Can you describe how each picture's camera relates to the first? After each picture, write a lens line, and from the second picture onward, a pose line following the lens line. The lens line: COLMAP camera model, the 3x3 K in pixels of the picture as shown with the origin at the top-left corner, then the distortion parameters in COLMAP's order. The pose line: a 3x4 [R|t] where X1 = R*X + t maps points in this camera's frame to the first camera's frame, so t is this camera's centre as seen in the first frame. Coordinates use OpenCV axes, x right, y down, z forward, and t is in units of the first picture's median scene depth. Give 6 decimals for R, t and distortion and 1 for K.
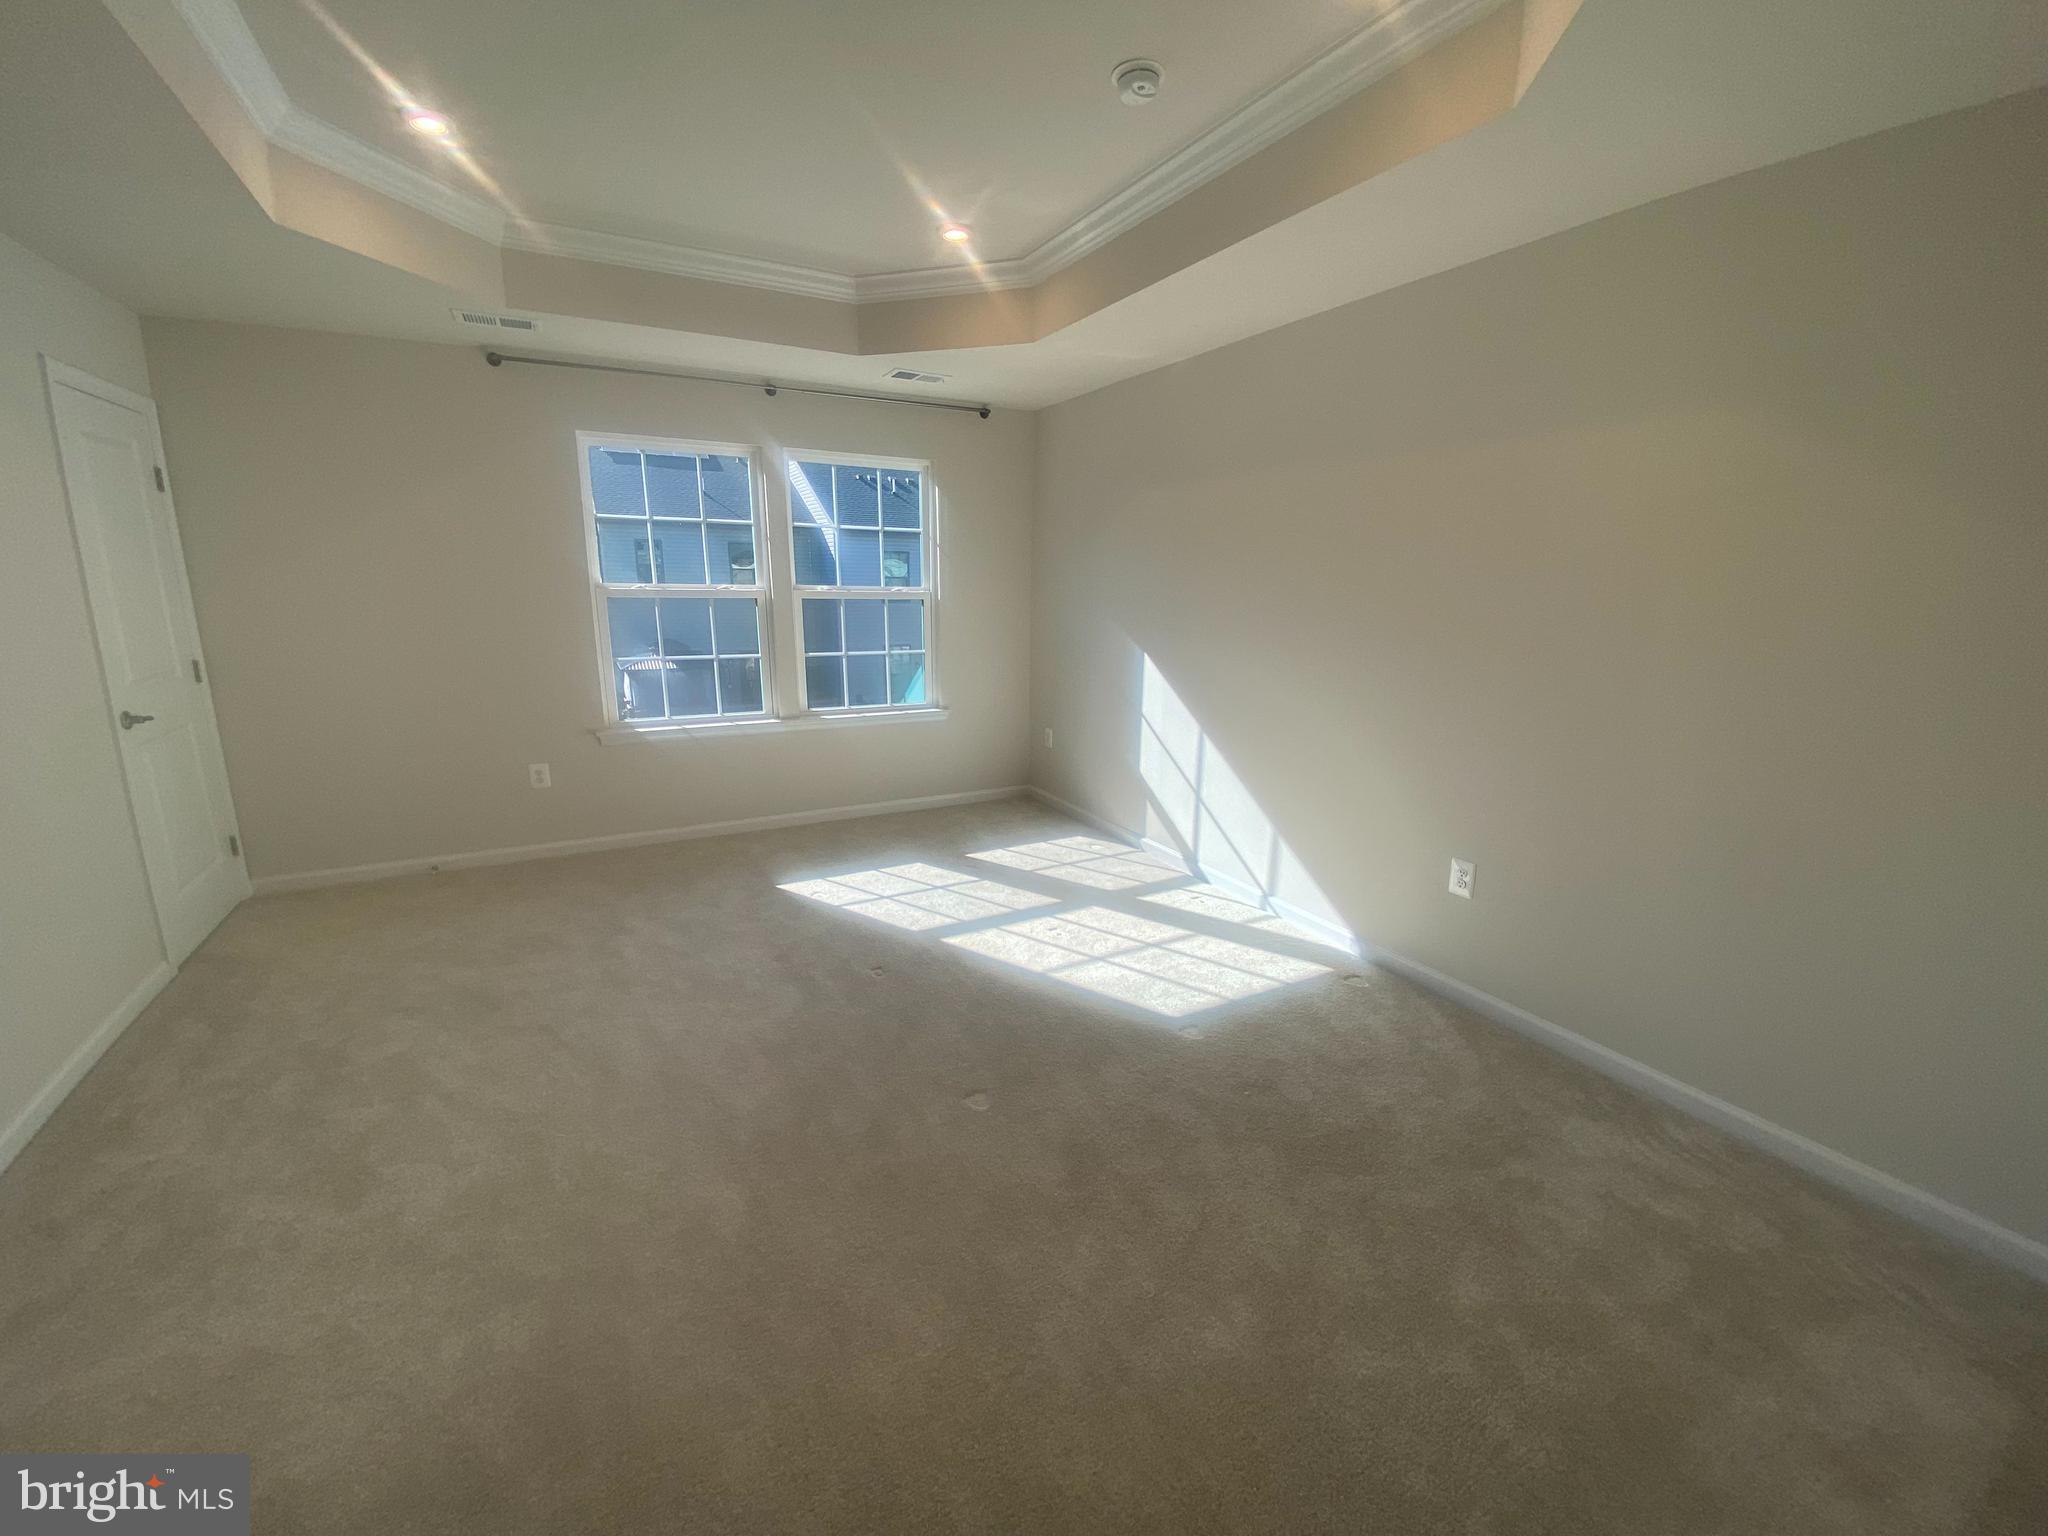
lens RADIAL K [[831.3, 0, 986.9], [0, 831.3, 775.7], [0, 0, 1]] dist [-0.024421, -0.000480]
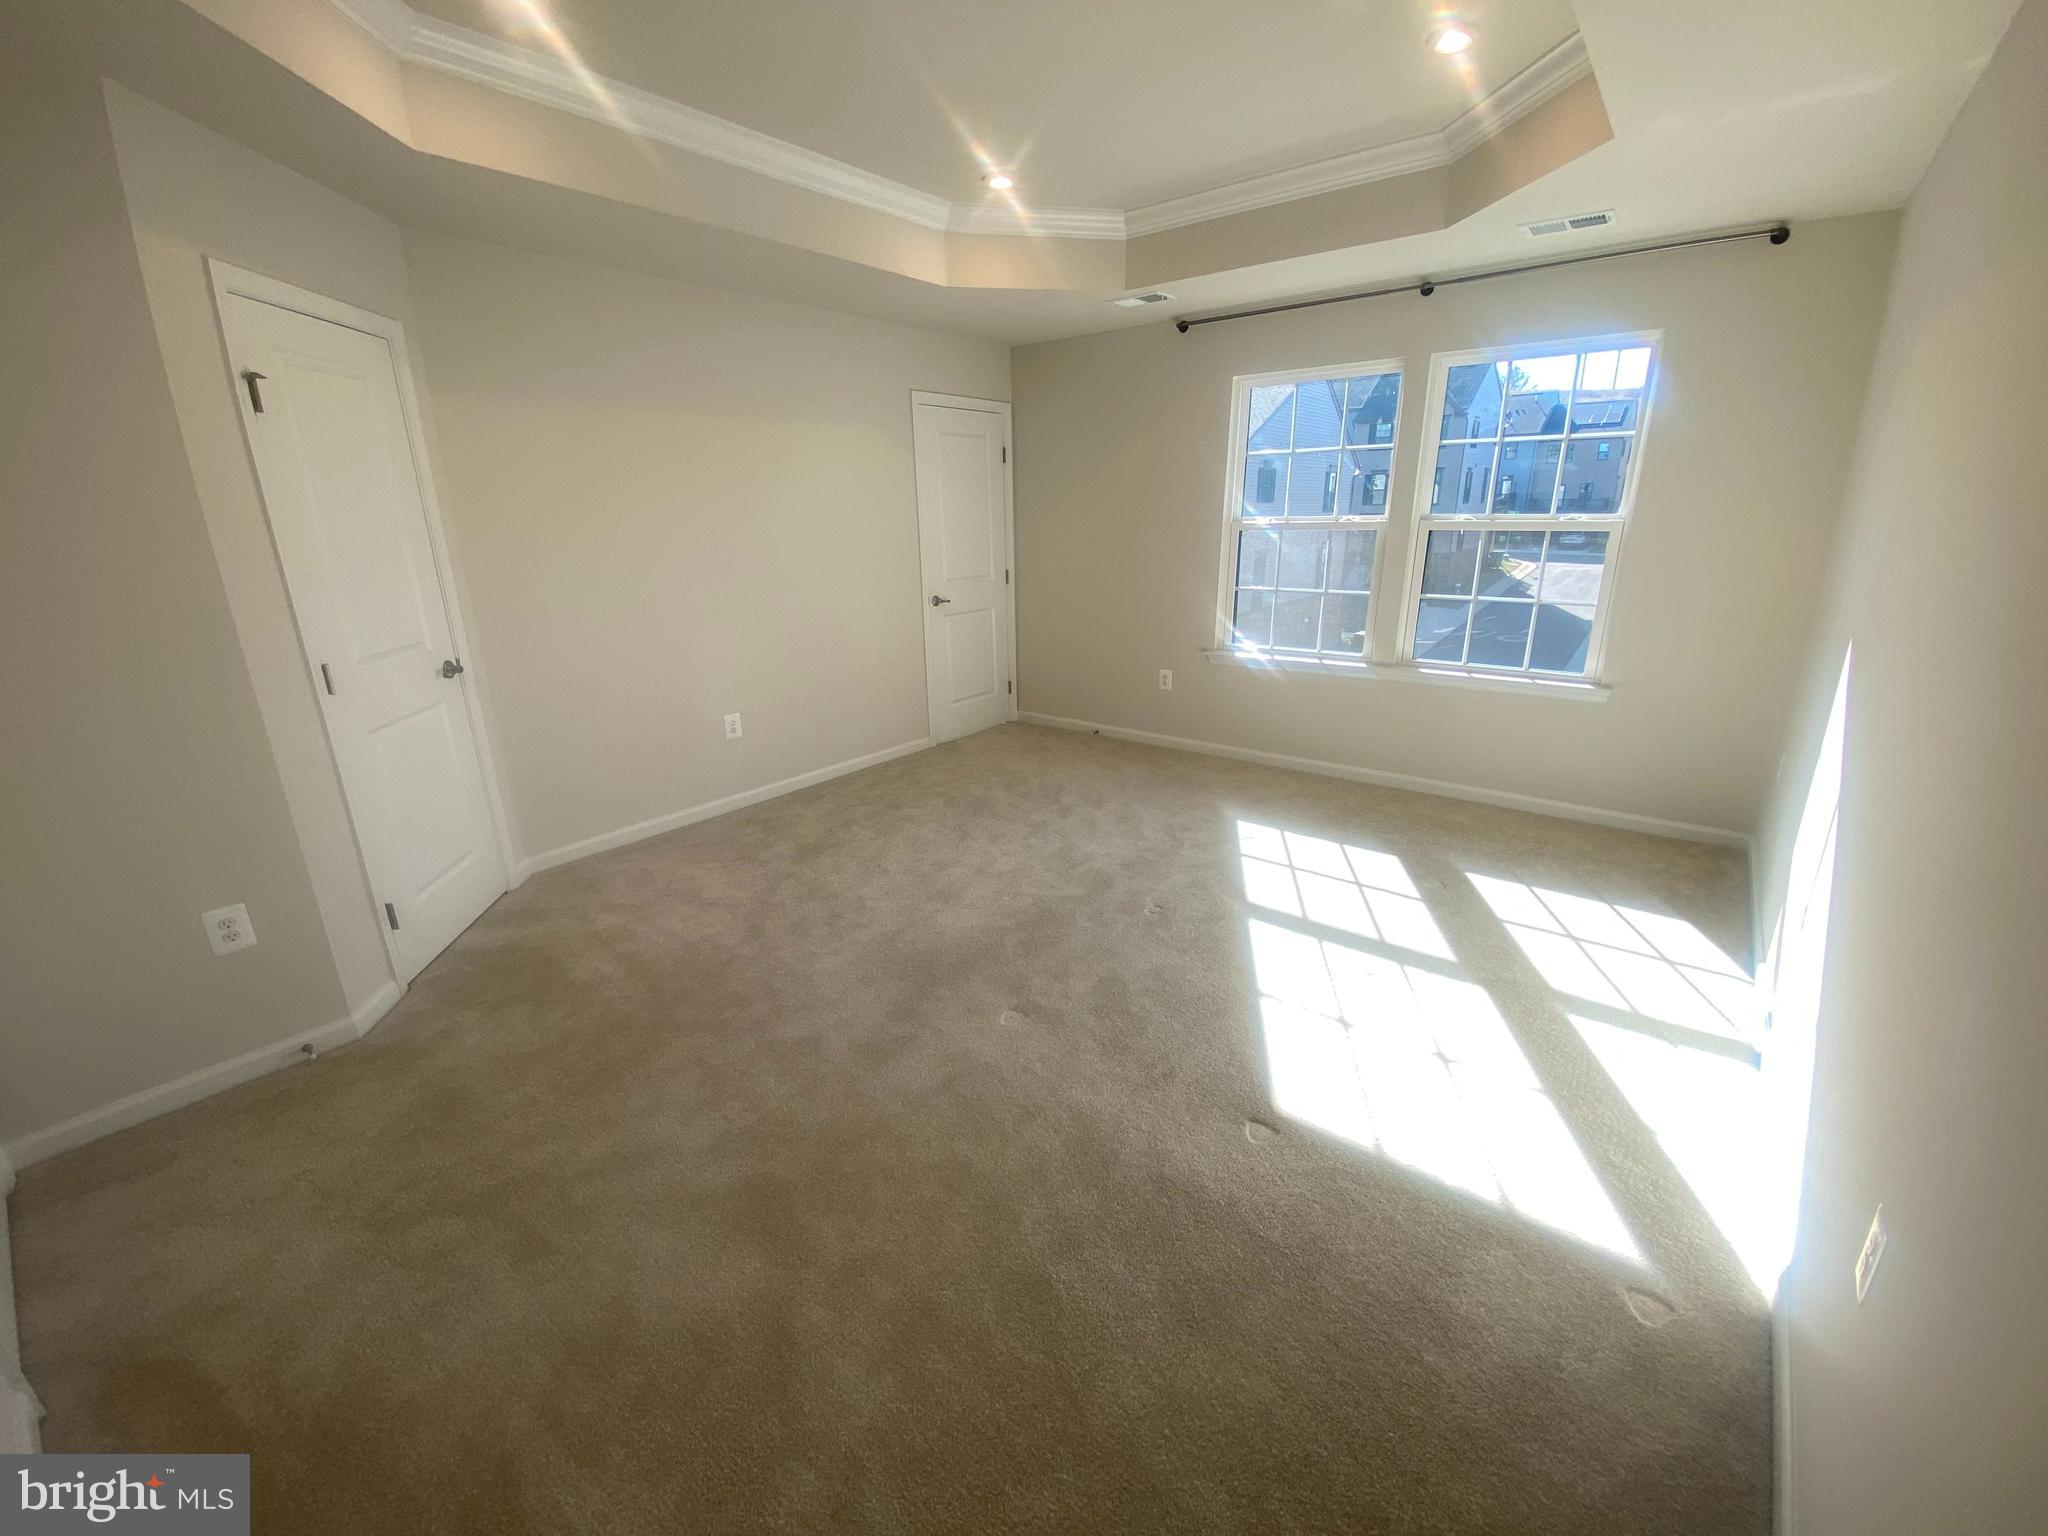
lens RADIAL K [[831.3, 0, 986.9], [0, 831.3, 775.7], [0, 0, 1]] dist [-0.024421, -0.000480]
pose [[0.356292, 0.267739, -0.895194, 0.536840], [-0.196690, 0.958091, 0.208267, -0.072221], [0.913438, 0.101872, 0.394022, 0.324948]]
